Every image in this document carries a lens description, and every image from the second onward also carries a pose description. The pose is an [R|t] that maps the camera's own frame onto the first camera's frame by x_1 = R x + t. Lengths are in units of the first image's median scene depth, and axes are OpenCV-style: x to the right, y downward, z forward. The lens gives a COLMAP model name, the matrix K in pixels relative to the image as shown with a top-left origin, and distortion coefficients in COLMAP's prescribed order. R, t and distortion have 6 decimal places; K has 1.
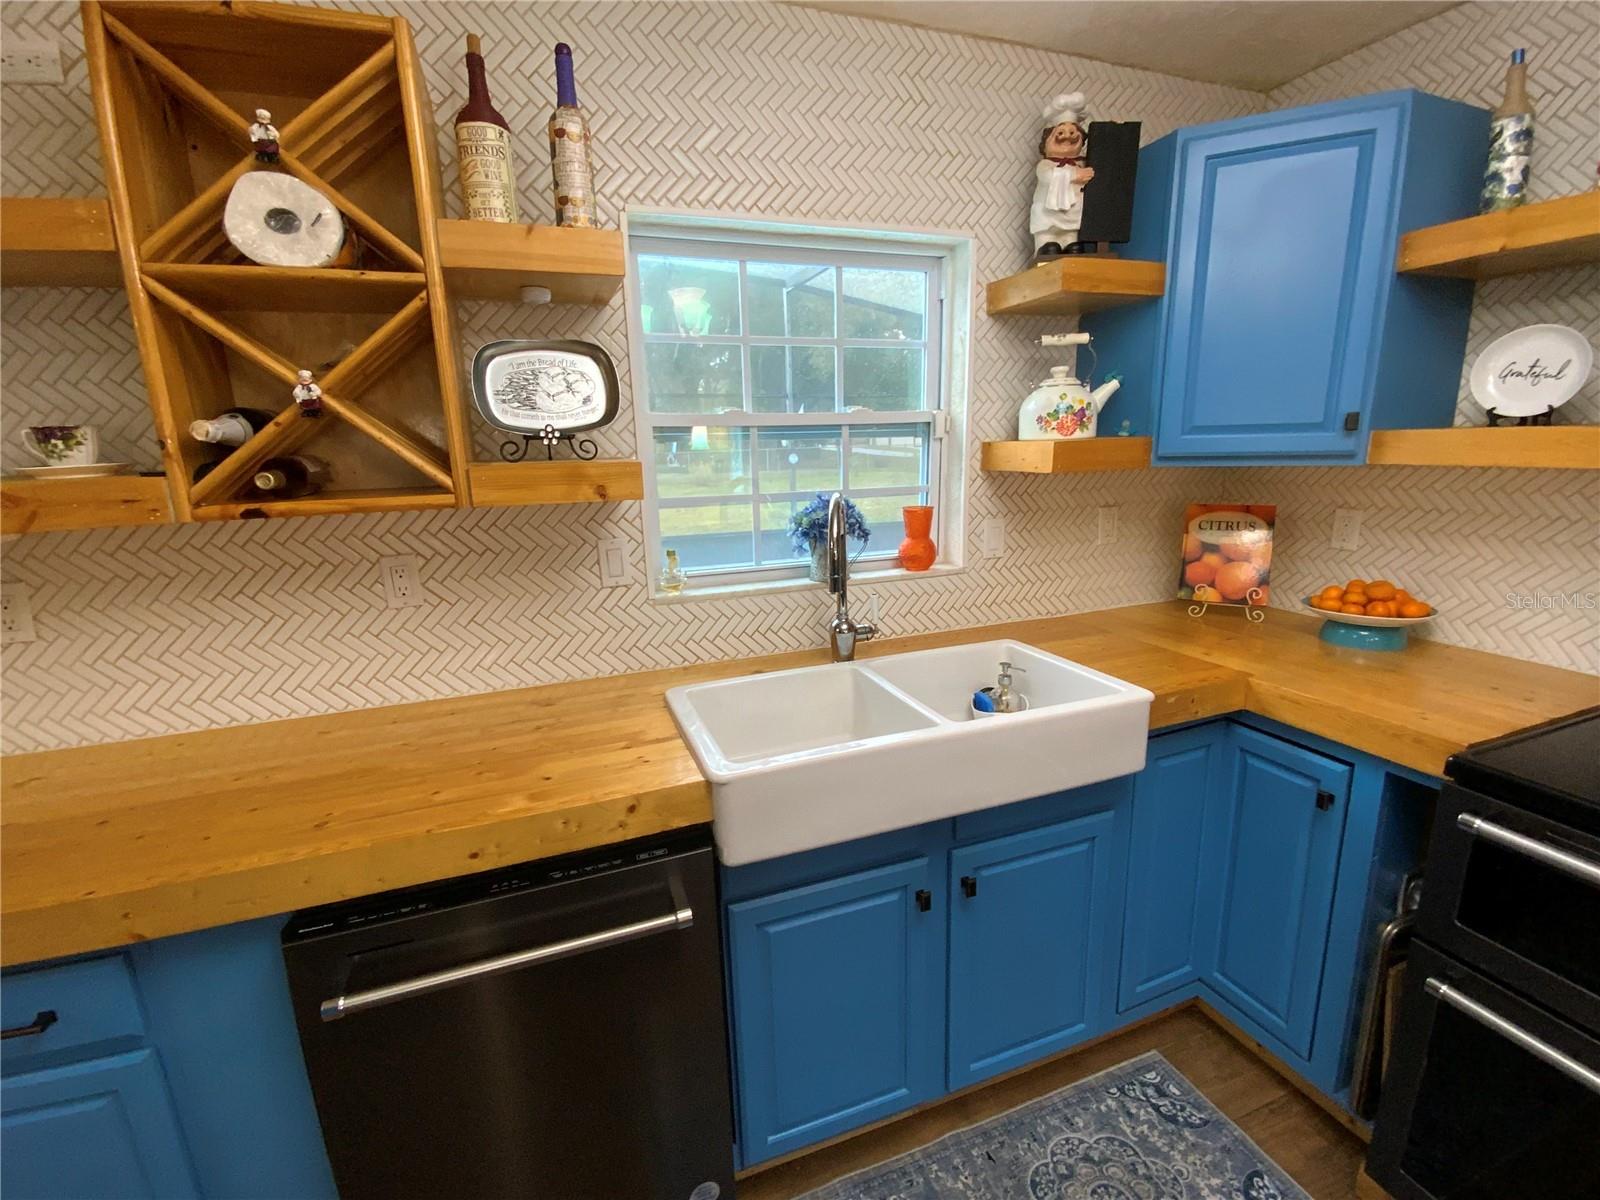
lens RADIAL K [[700.5, 0, 800.0], [0, 700.5, 600.0], [0, 0, 1]] dist [0.012375, -0.015632]
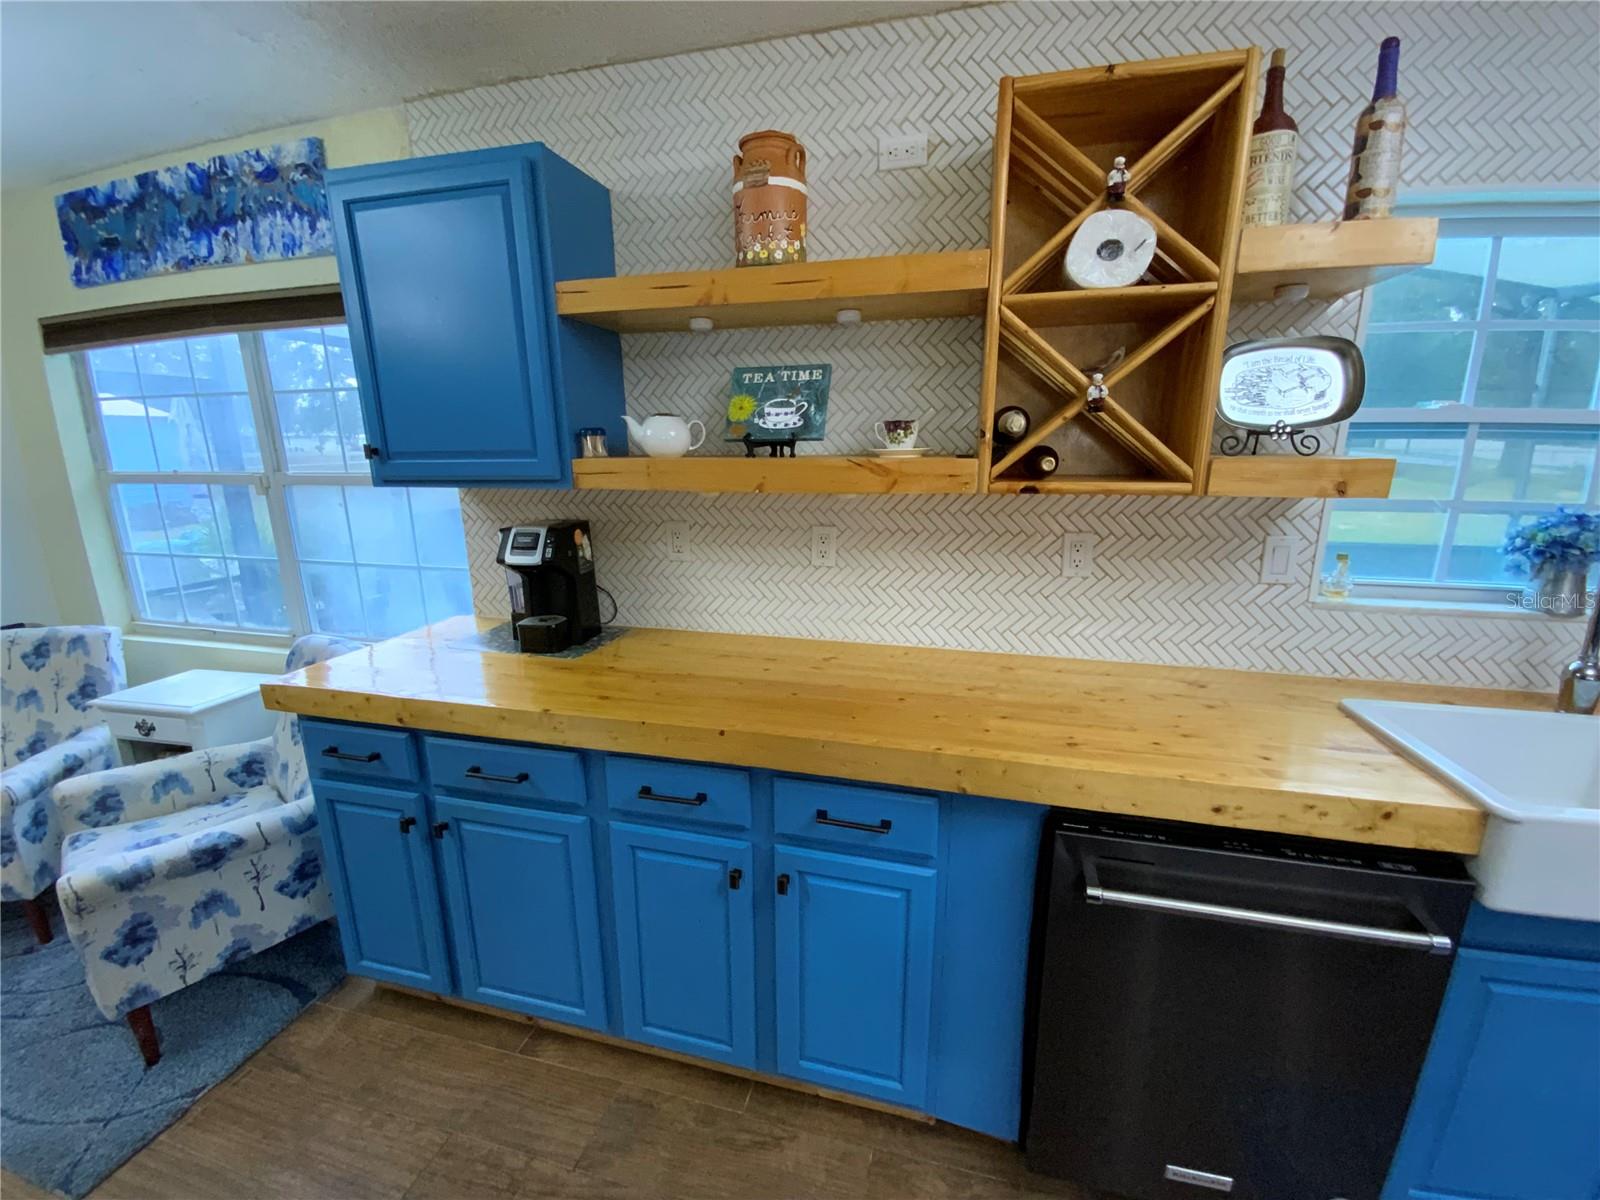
lens RADIAL K [[646.6, 0, 803.1], [0, 646.6, 599.8], [0, 0, 1]] dist [0.020396, -0.019530]
pose [[0.818007, 0.154859, -0.553970, -0.344788], [-0.142440, 0.987617, 0.065752, 0.043766], [0.557293, 0.025122, 0.829936, -0.160822]]
